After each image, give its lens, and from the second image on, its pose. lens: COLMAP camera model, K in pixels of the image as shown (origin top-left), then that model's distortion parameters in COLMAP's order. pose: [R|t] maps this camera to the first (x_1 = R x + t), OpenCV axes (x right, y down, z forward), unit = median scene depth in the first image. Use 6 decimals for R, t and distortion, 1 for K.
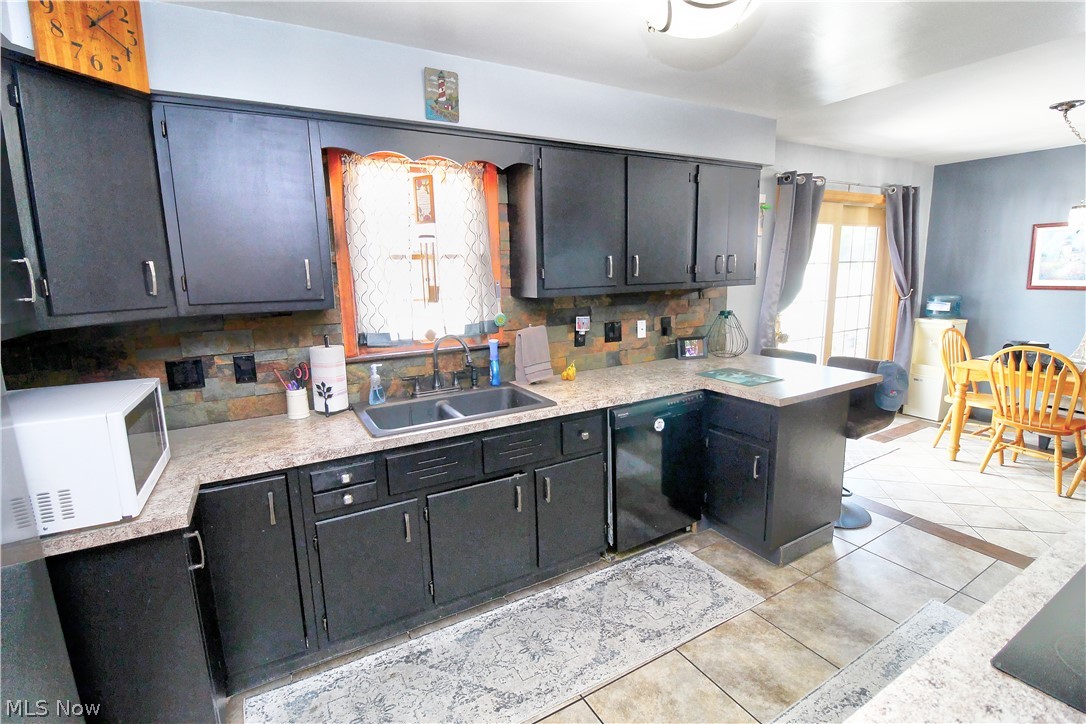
lens RADIAL K [[497.4, 0, 546.5], [0, 497.4, 359.8], [0, 0, 1]] dist [-0.000789, -0.013642]
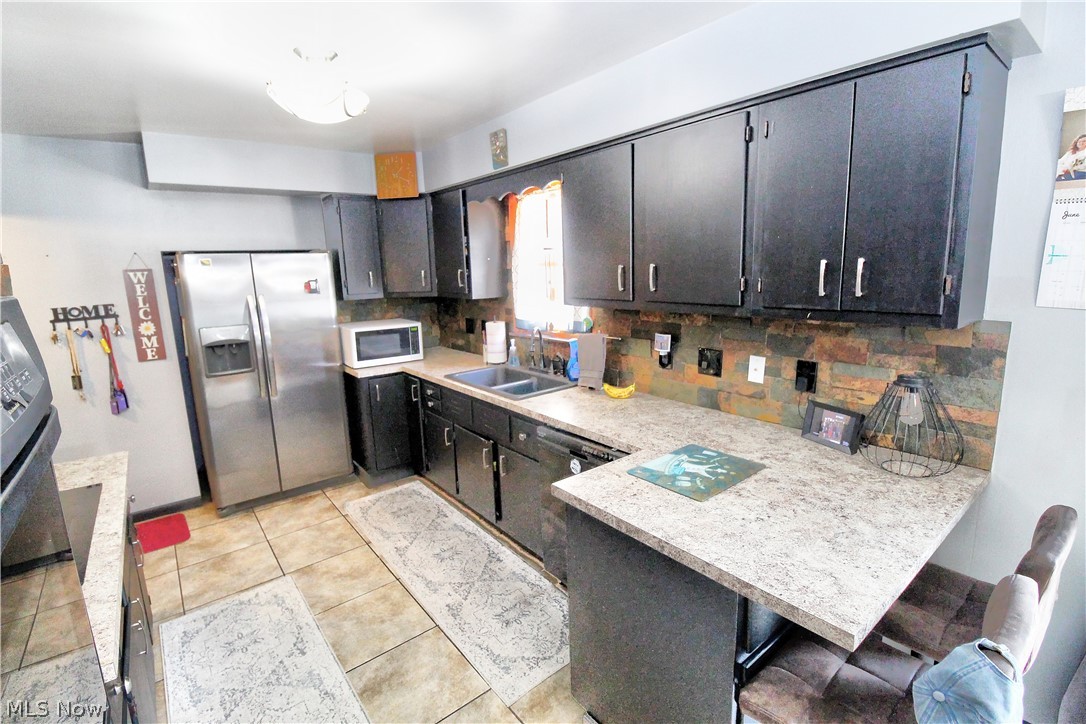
lens RADIAL K [[497.4, 0, 546.0], [0, 497.4, 358.2], [0, 0, 1]] dist [-0.000789, -0.013642]
pose [[0.156706, 0.203356, -0.966483, 0.921924], [-0.150544, 0.972056, 0.180119, -0.180248], [0.976104, 0.117272, 0.182941, 0.702765]]
